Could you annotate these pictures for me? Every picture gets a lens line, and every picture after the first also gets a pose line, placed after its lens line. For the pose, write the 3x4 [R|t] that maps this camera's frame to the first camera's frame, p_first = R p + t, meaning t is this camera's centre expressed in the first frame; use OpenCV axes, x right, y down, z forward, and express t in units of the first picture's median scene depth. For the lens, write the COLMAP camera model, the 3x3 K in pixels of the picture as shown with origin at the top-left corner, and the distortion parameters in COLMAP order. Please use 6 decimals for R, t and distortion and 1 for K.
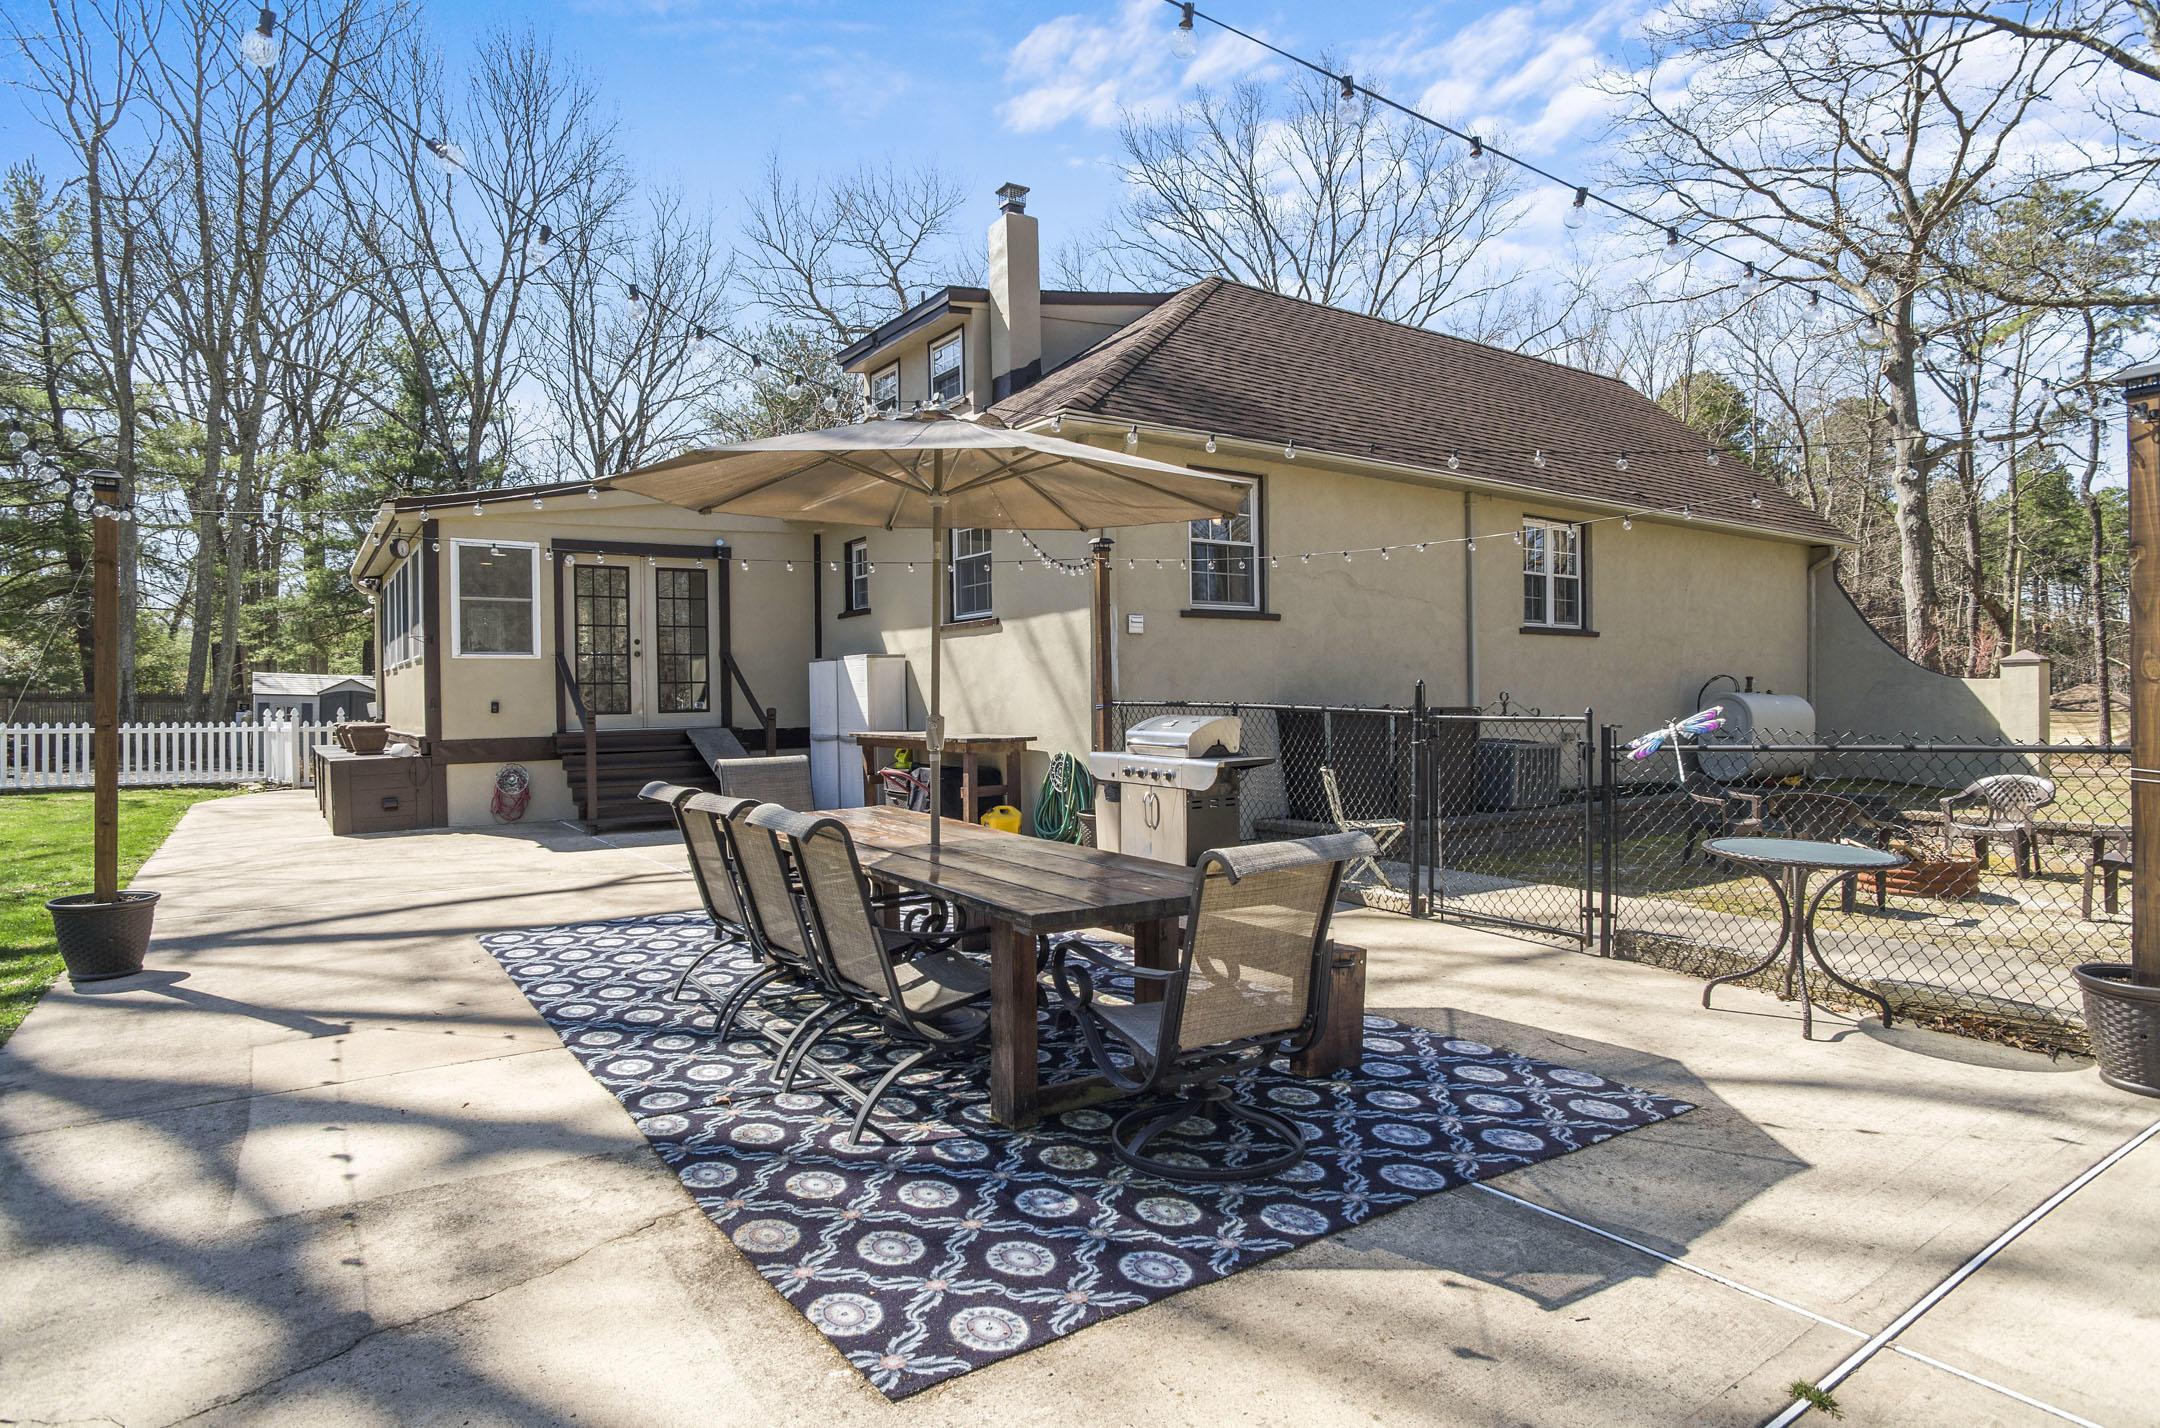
lens RADIAL K [[1215.3, 0, 1083.0], [0, 1215.3, 715.2], [0, 0, 1]] dist [-0.076749, 0.048257]
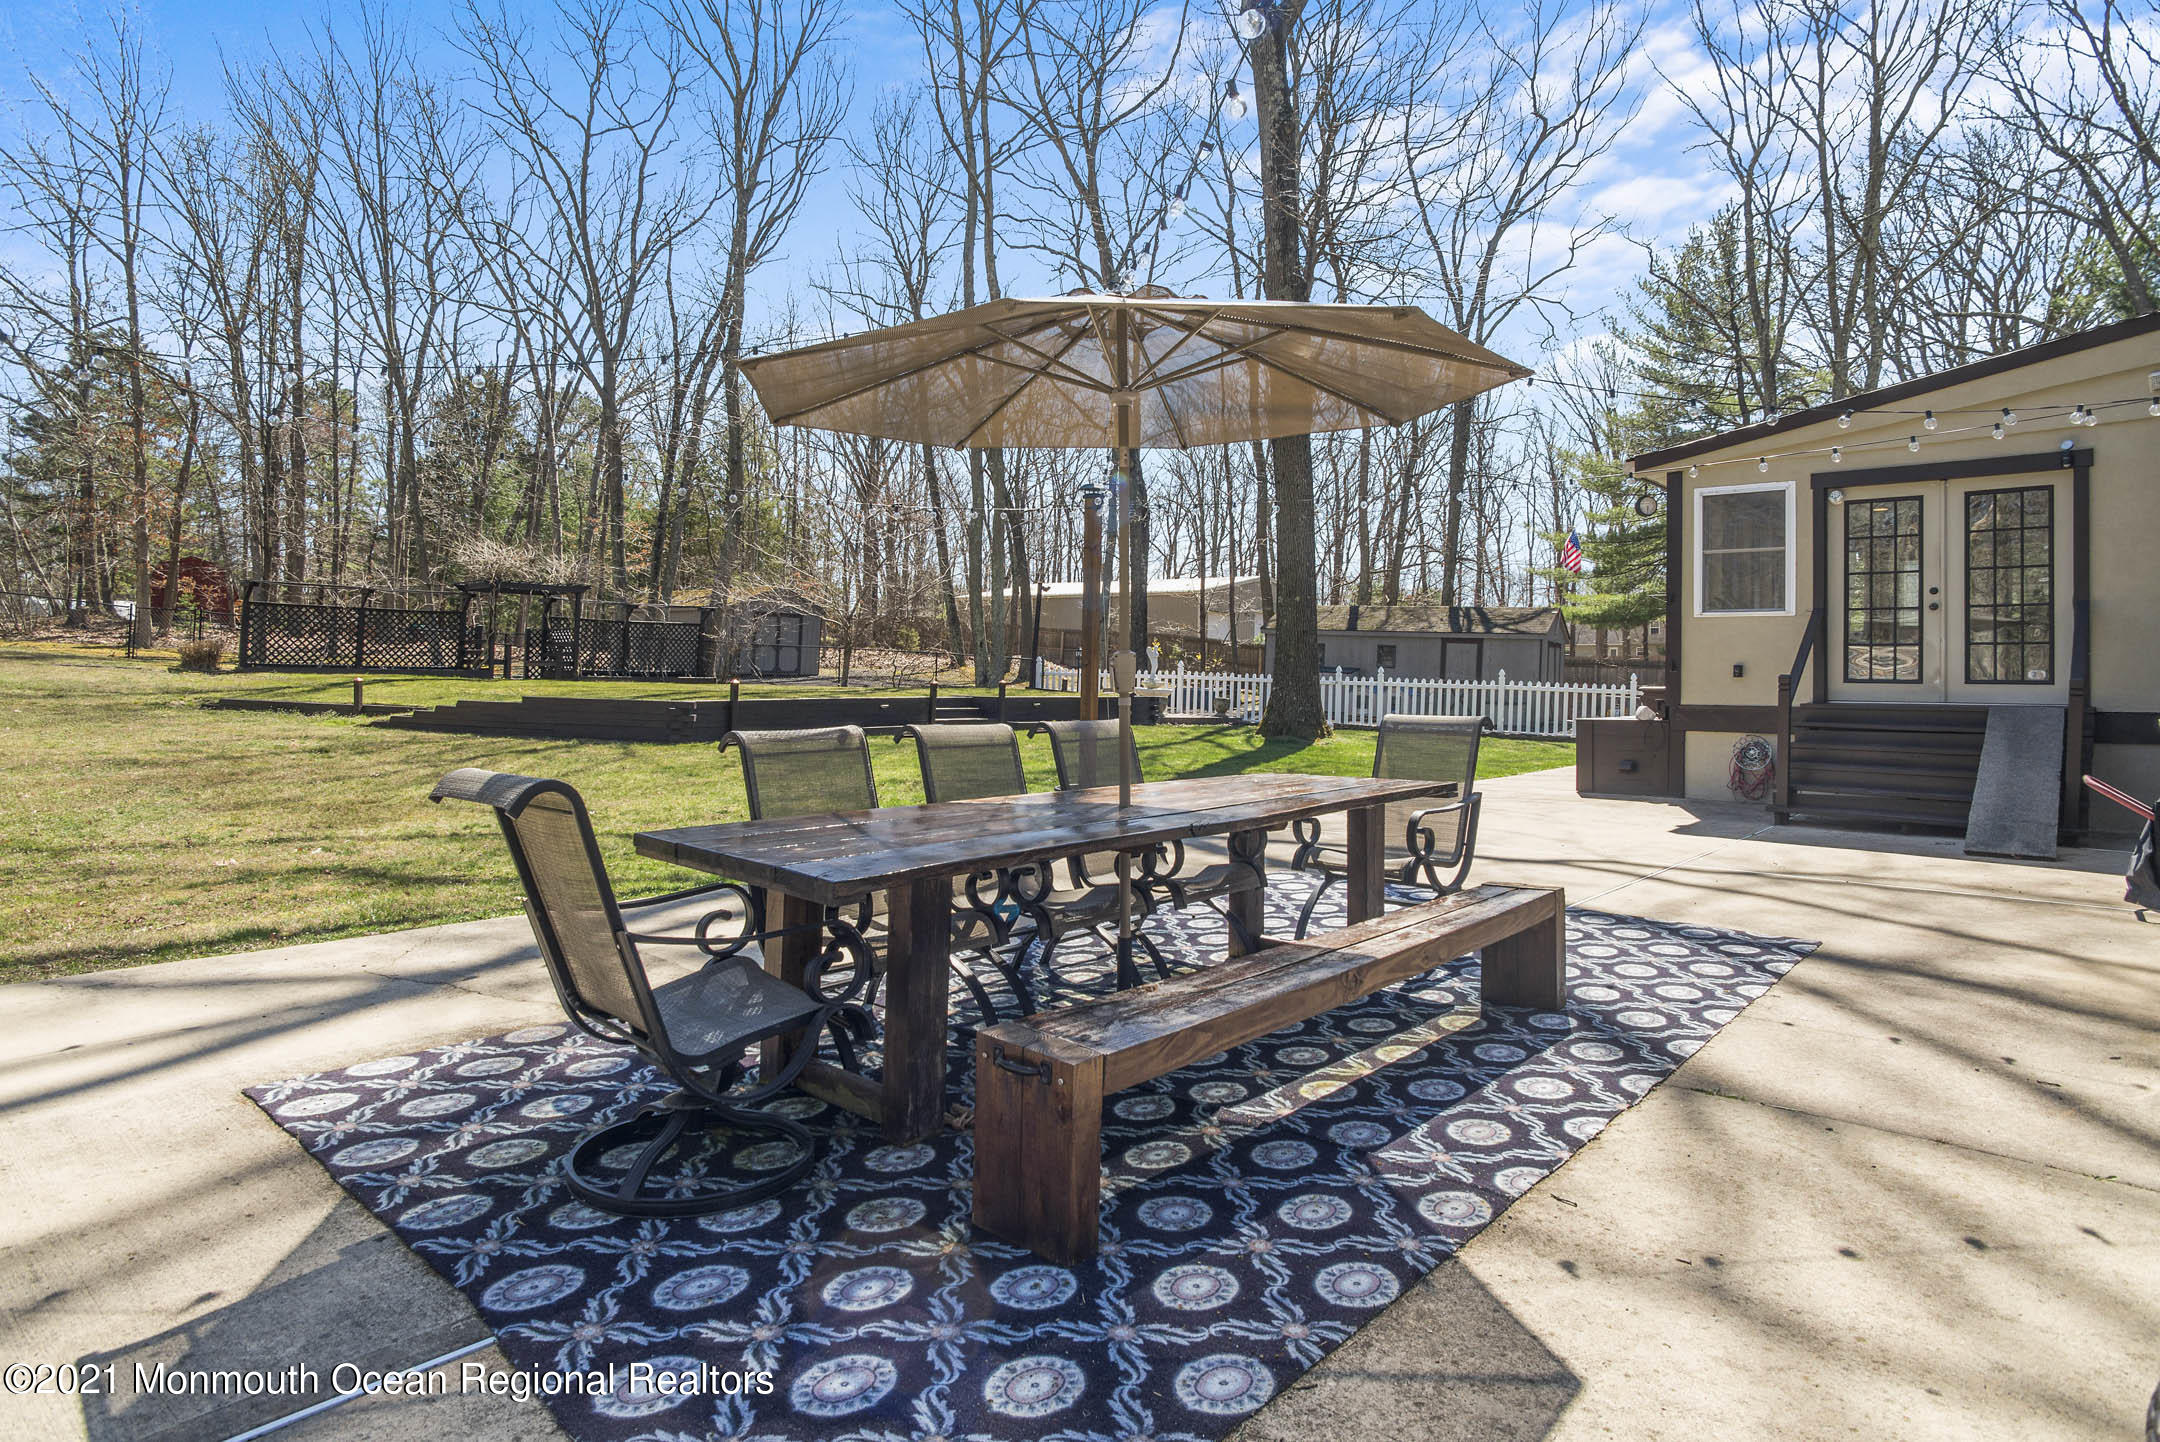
lens RADIAL K [[1203.9, 0, 1066.5], [0, 1203.9, 690.8], [0, 0, 1]] dist [-0.068256, 0.033602]
pose [[0.212933, 0.027422, -0.976682, 0.795802], [-0.028797, 0.999348, 0.021780, 0.010708], [0.976642, 0.023487, 0.213584, 0.913461]]
